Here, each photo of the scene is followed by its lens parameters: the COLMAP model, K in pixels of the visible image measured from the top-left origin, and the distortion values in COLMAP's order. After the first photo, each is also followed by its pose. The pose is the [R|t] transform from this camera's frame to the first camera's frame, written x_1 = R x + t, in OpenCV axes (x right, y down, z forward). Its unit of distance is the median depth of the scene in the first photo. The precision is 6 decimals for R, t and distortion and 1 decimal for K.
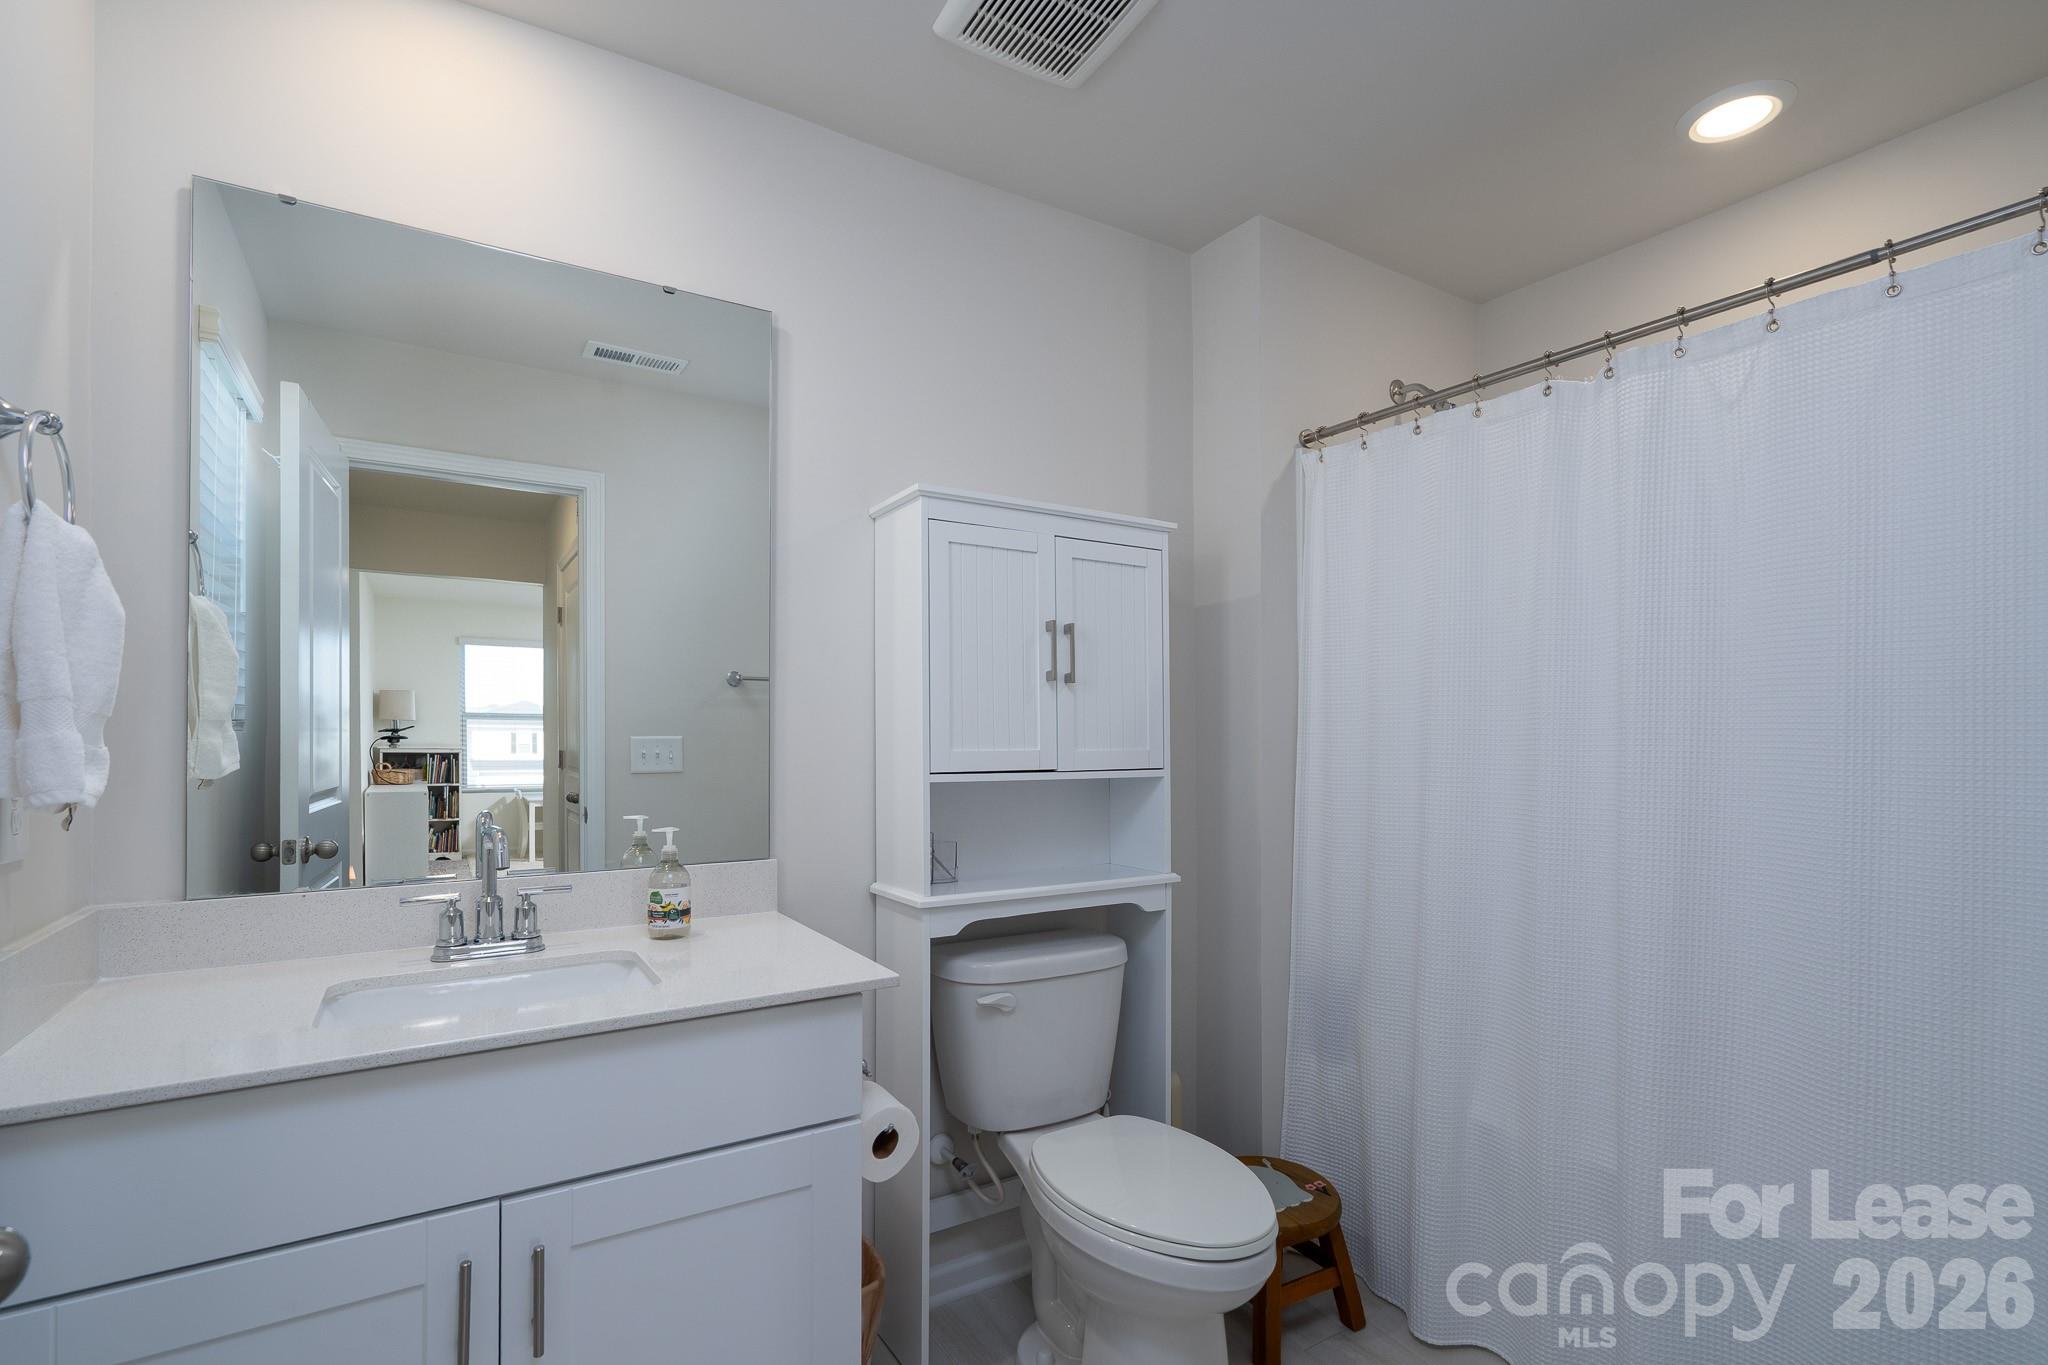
lens RADIAL K [[956.9, 0, 1025.6], [0, 956.9, 715.9], [0, 0, 1]] dist [-0.015187, 0.000194]
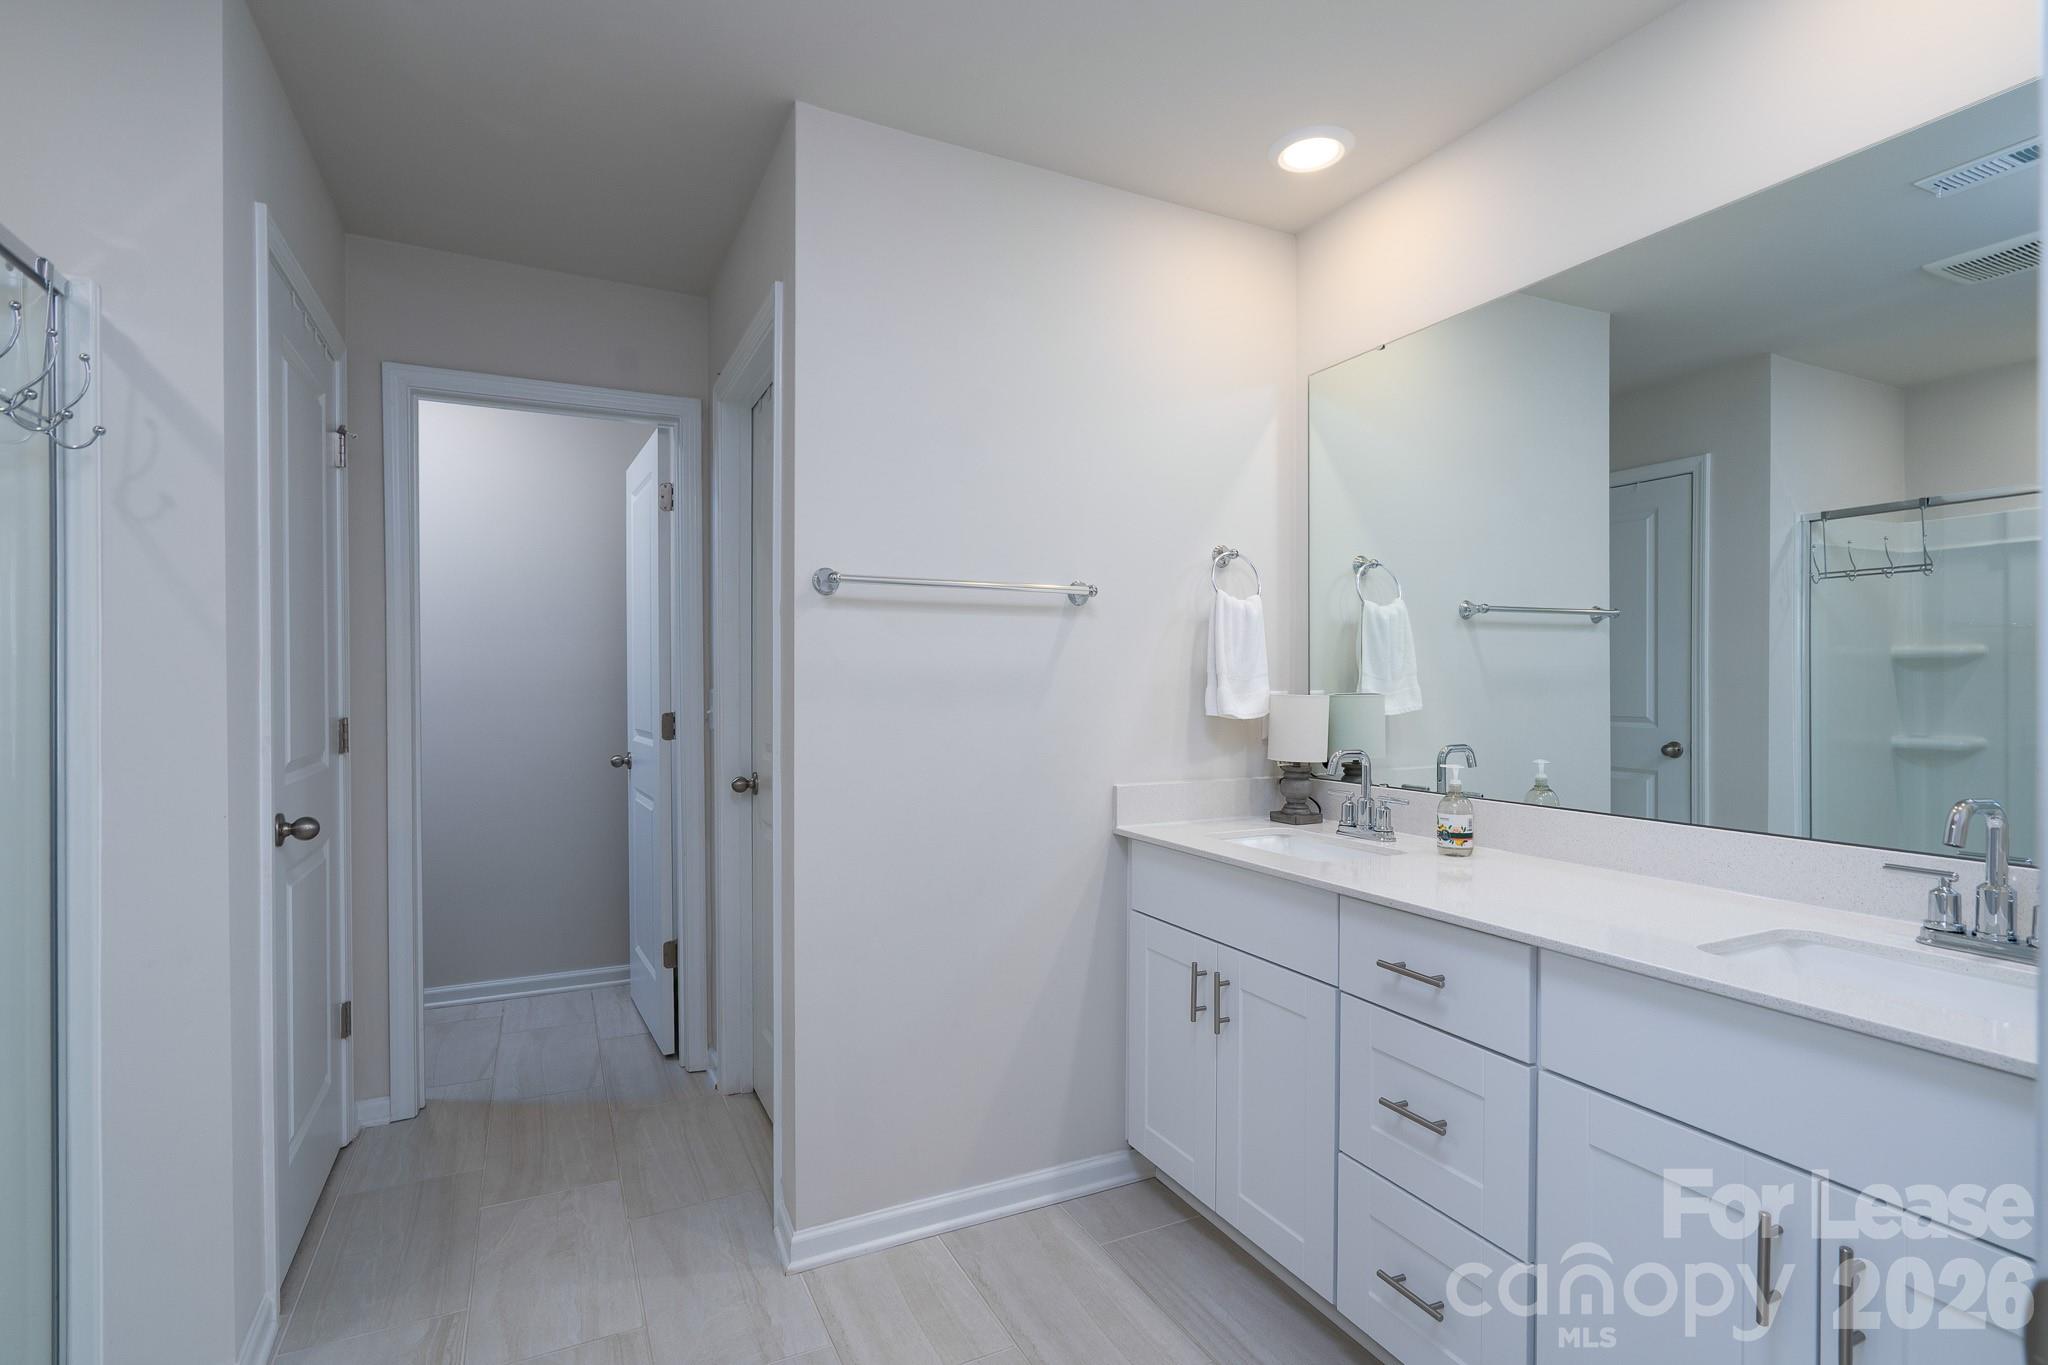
lens RADIAL K [[956.9, 0, 1022.8], [0, 956.9, 691.0], [0, 0, 1]] dist [-0.015187, 0.000194]
pose [[-0.098561, 0.000956, -0.995131, 0.887922], [0.011341, 0.999936, -0.000163, 0.015737], [0.995066, -0.011302, -0.098565, 0.559742]]
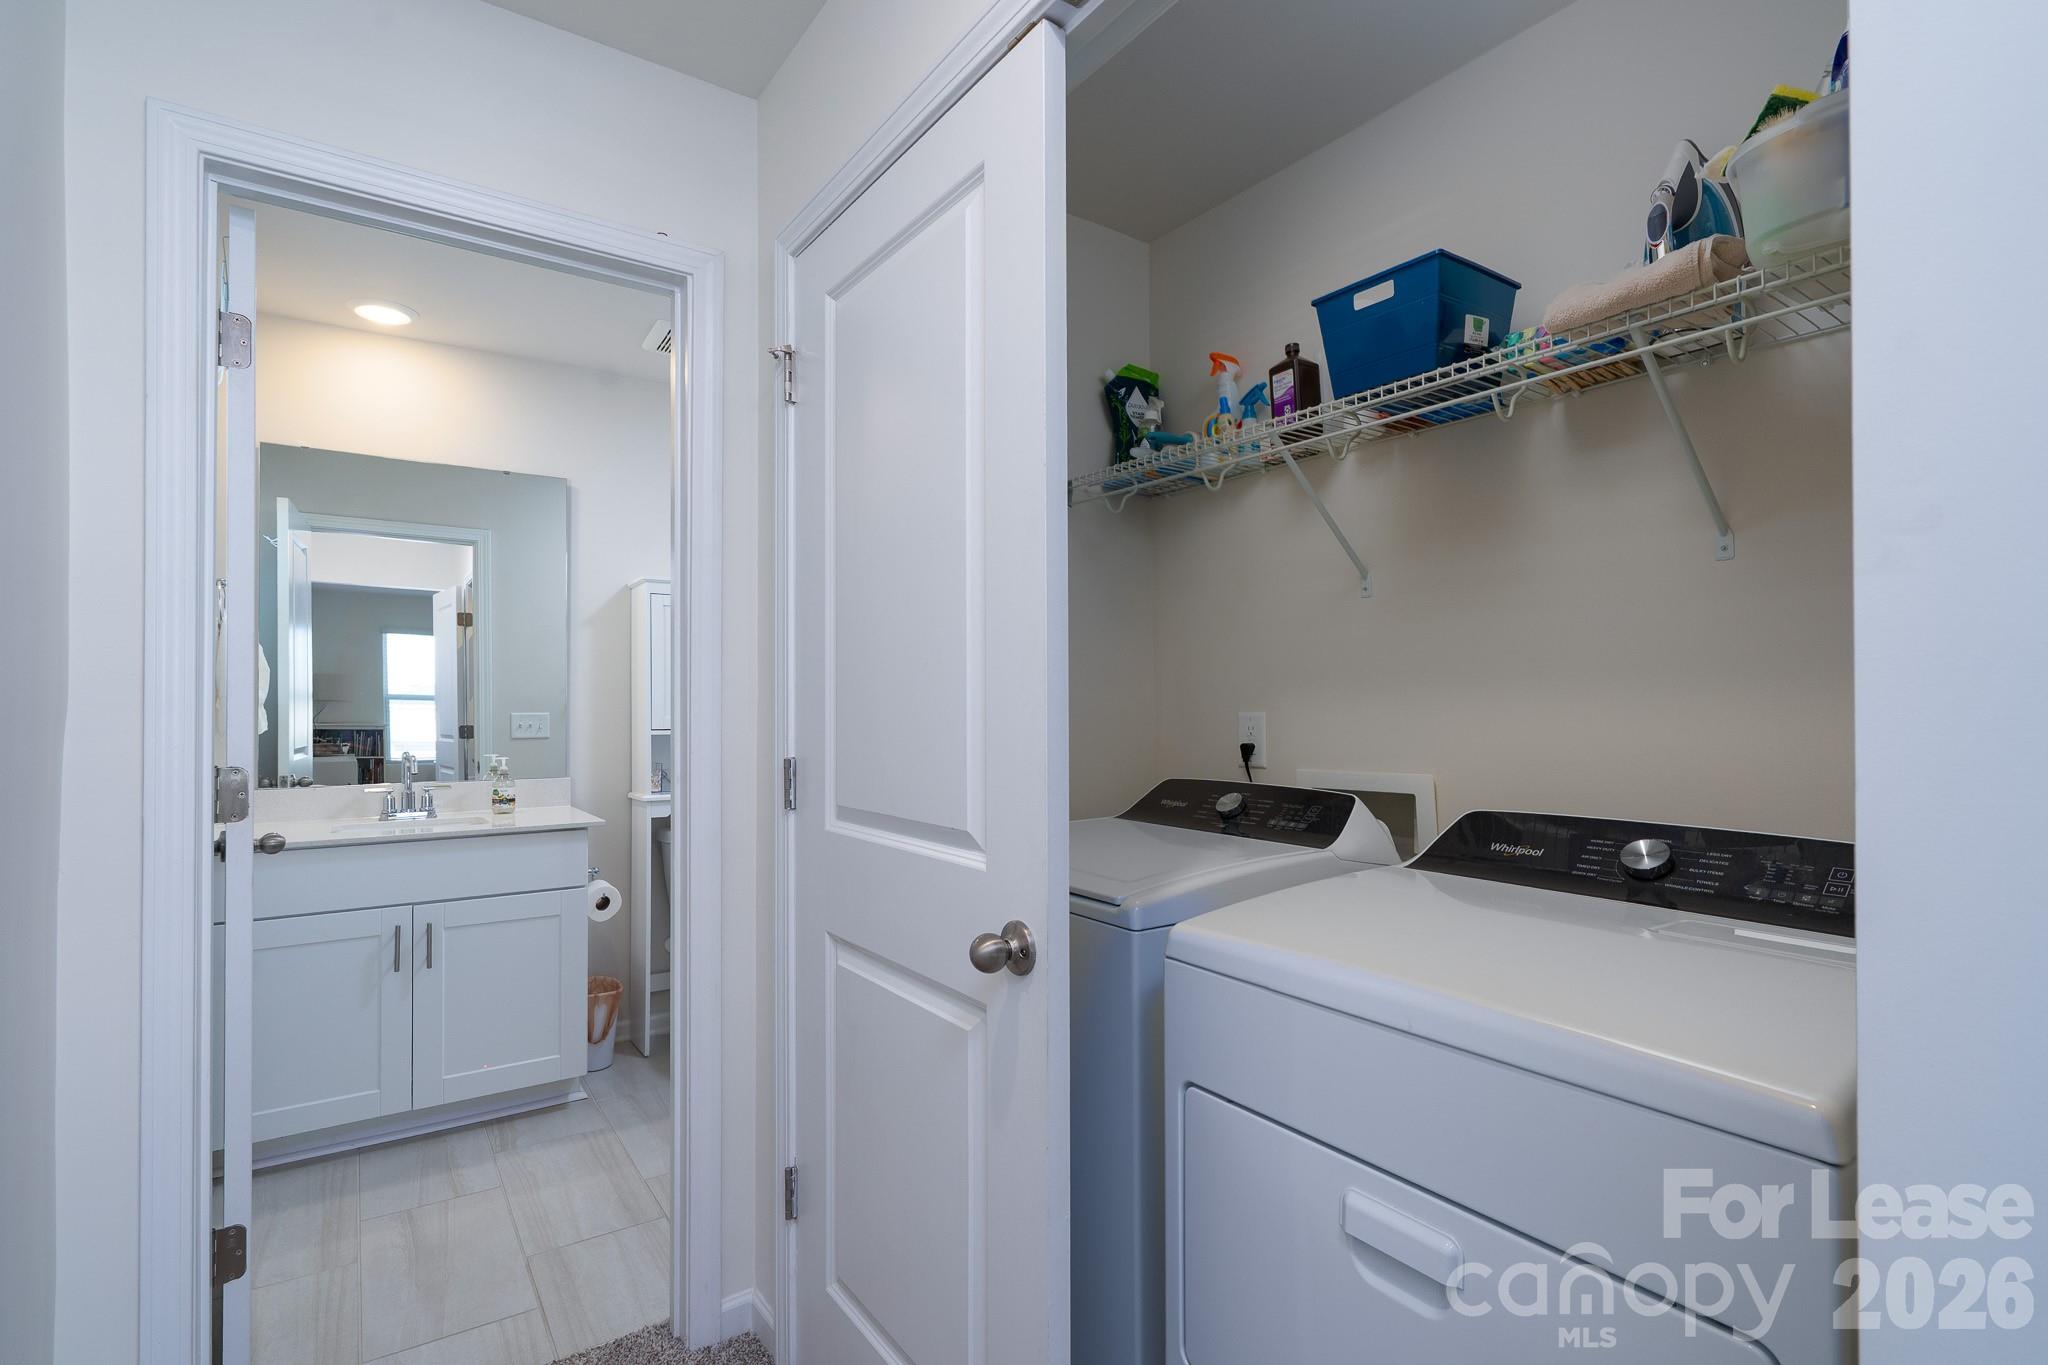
lens RADIAL K [[956.9, 0, 1023.0], [0, 956.9, 695.9], [0, 0, 1]] dist [-0.015187, 0.000194]
pose [[0.998284, -0.002759, 0.058498, 0.569622], [0.002640, 0.999994, 0.002121, -0.009742], [-0.058503, -0.001963, 0.998285, -1.000289]]
